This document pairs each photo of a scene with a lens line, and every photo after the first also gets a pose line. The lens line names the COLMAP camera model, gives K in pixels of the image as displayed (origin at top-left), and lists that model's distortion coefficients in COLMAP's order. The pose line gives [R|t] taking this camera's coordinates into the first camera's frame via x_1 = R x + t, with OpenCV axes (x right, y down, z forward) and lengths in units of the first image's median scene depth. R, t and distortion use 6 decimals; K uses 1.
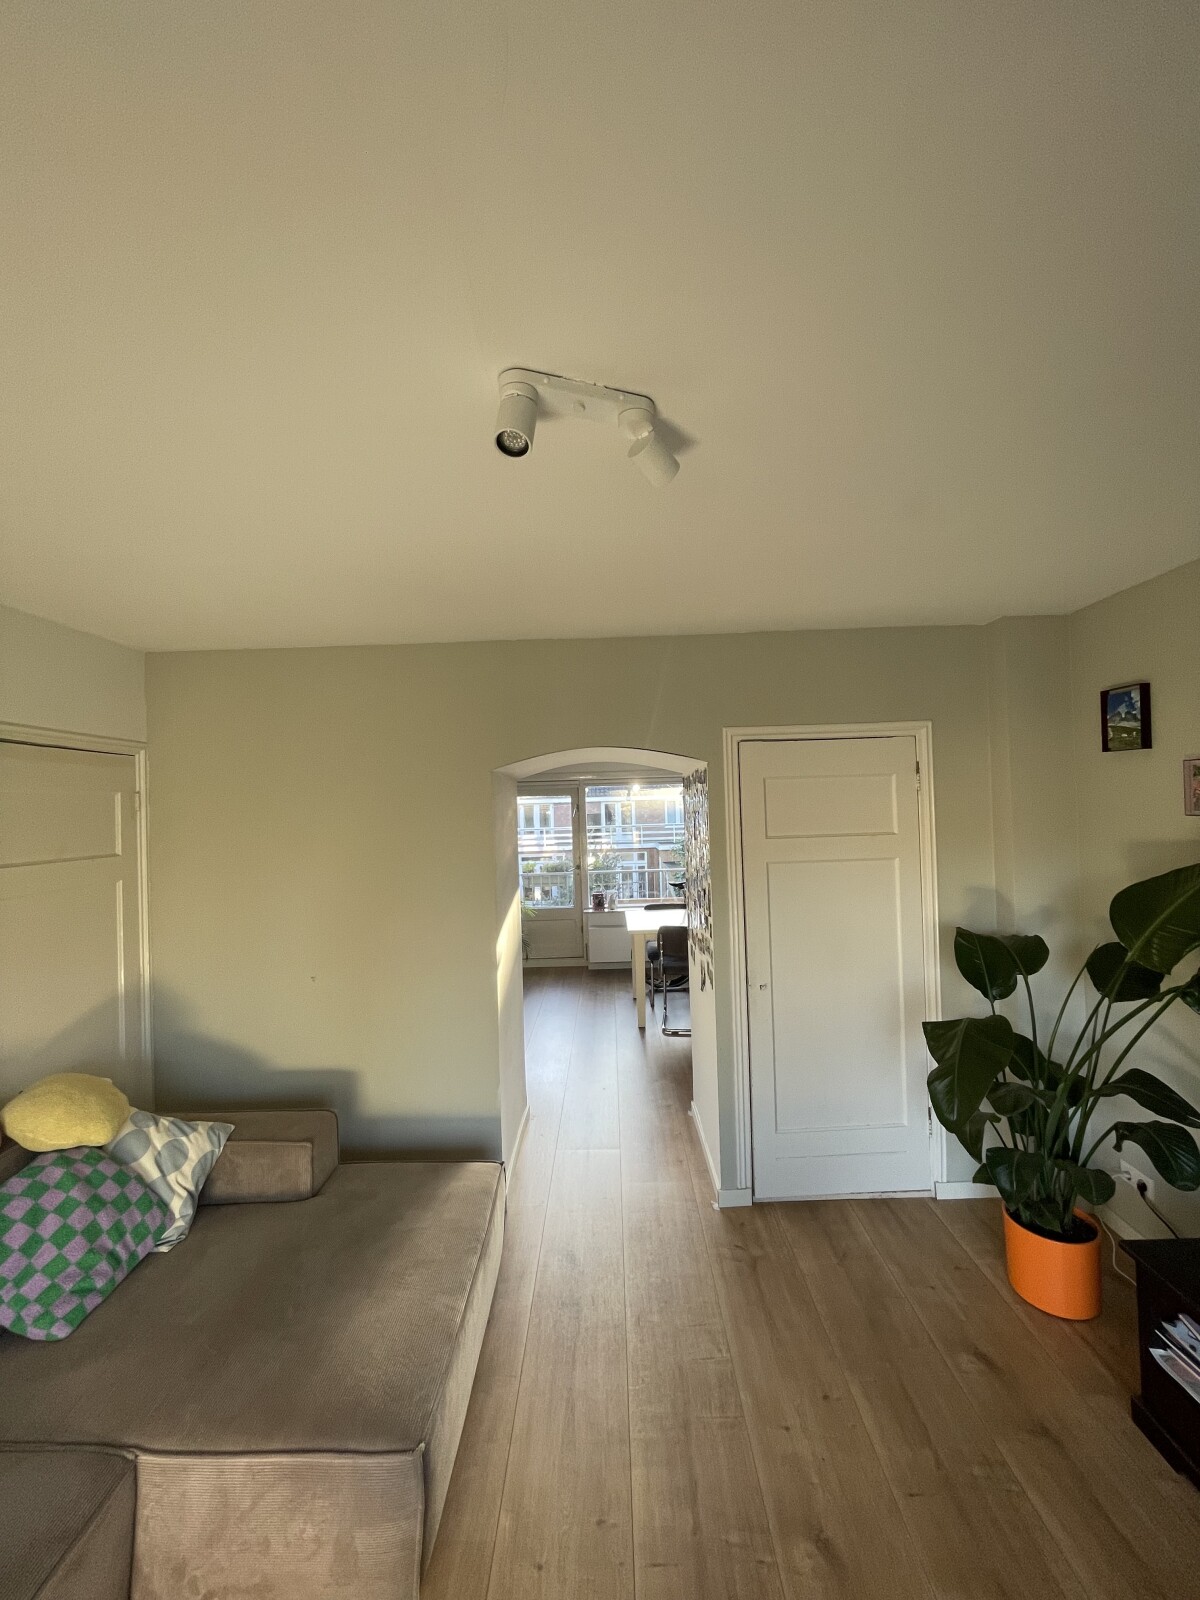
lens RADIAL K [[644.3, 0, 600.0], [0, 644.3, 800.0], [0, 0, 1]] dist [-0.000771, -0.000114]
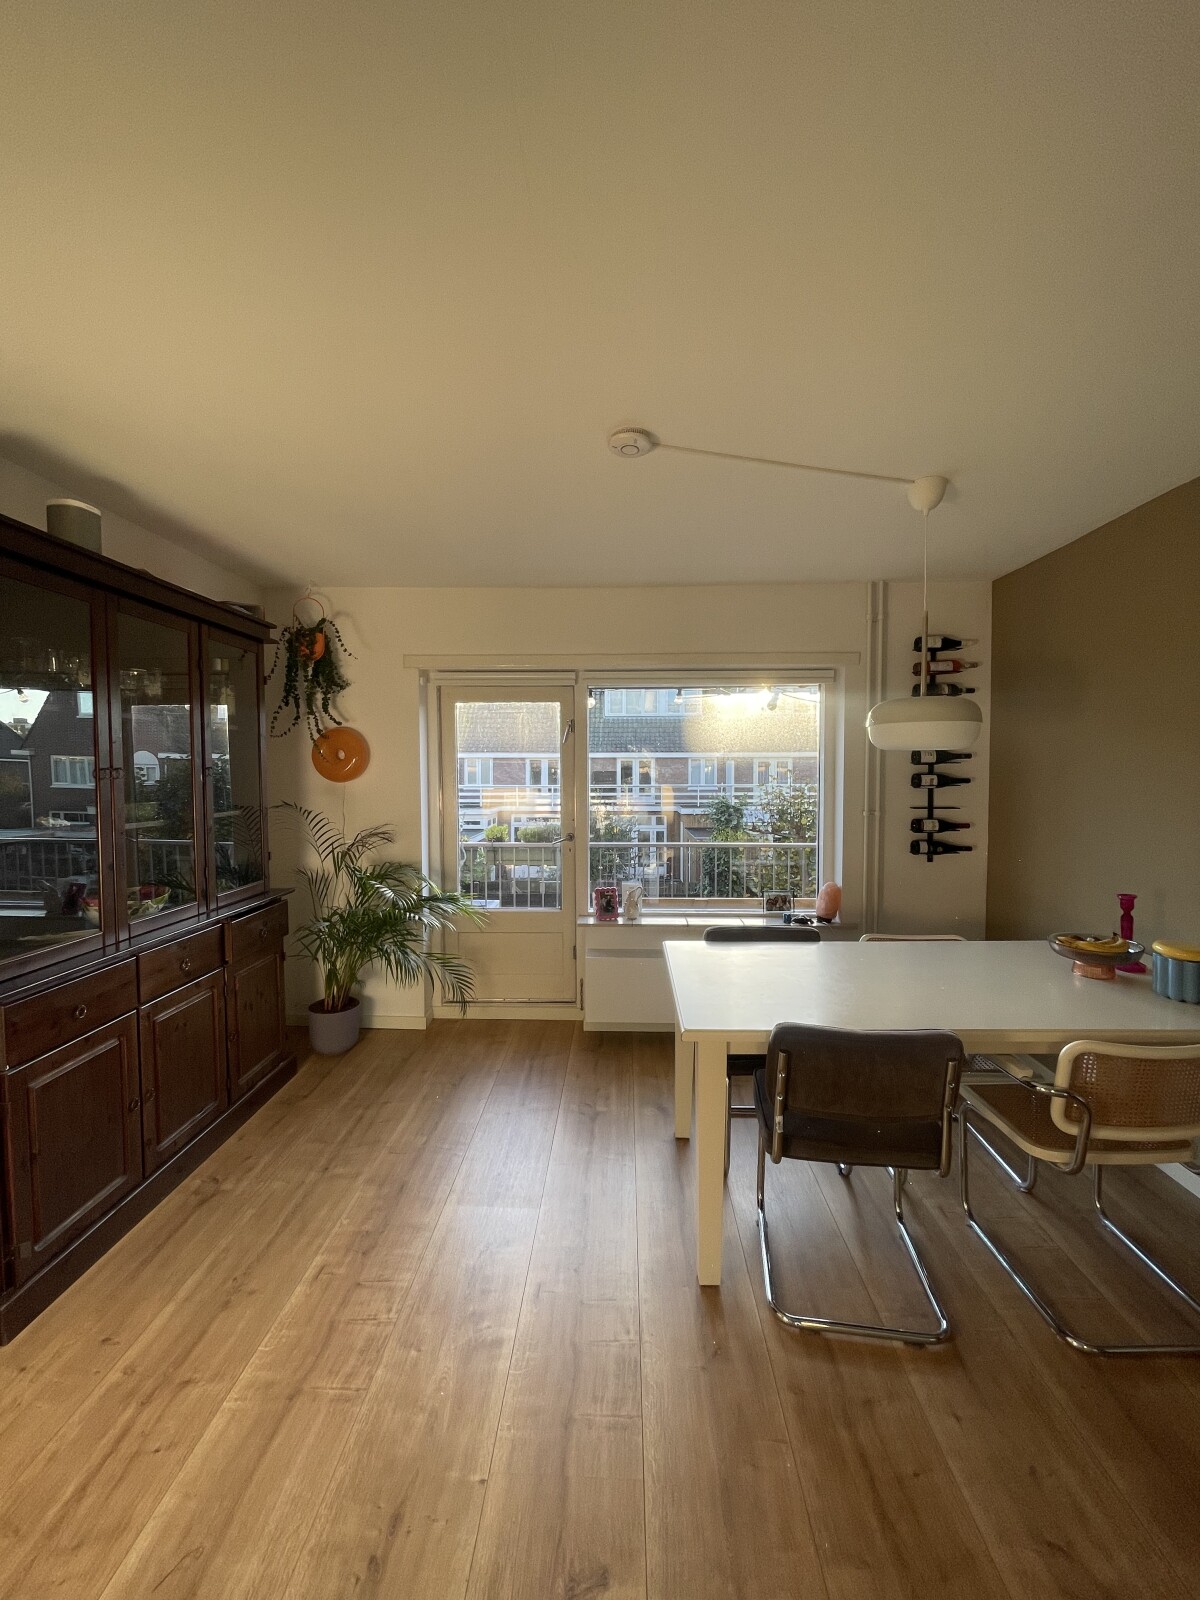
lens RADIAL K [[644.3, 0, 600.0], [0, 644.3, 800.0], [0, 0, 1]] dist [-0.000771, -0.000114]
pose [[0.999241, 0.031569, -0.022812, 0.000648], [-0.030198, 0.997852, 0.058133, 0.014936], [0.024598, -0.057400, 0.998048, 0.169058]]
